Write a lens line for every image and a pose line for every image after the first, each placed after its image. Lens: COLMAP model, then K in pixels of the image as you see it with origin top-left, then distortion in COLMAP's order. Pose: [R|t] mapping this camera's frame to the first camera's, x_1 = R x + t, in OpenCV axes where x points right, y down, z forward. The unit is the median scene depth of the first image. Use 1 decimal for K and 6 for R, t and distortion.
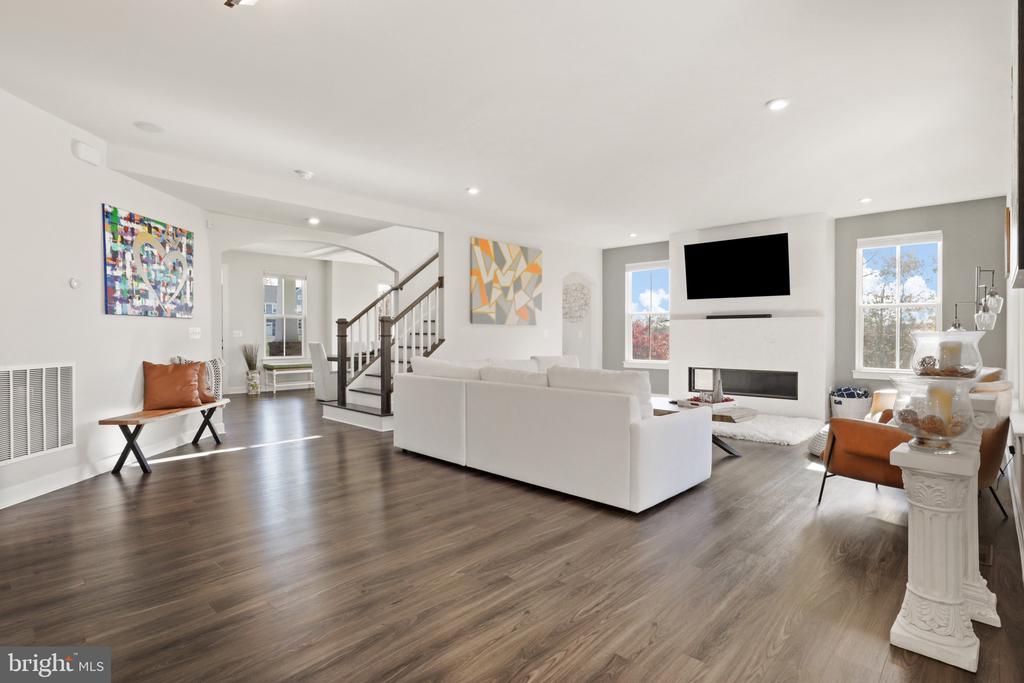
lens RADIAL K [[514.6, 0, 512.0], [0, 514.6, 341.5], [0, 0, 1]] dist [-0.000005, 0.001651]
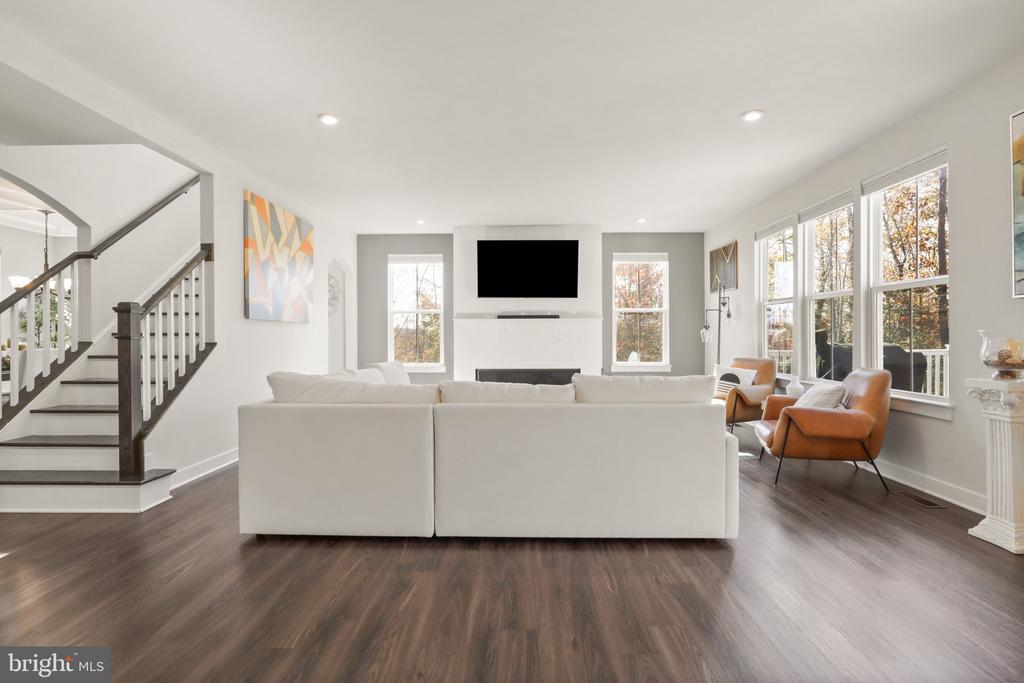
lens RADIAL K [[515.3, 0, 511.6], [0, 515.3, 336.0], [0, 0, 1]] dist [-0.000389, 0.000546]
pose [[0.742122, -0.004573, 0.670249, -0.285982], [0.013272, 0.999881, -0.007874, -0.002909], [-0.670133, 0.014739, 0.742094, 0.283758]]
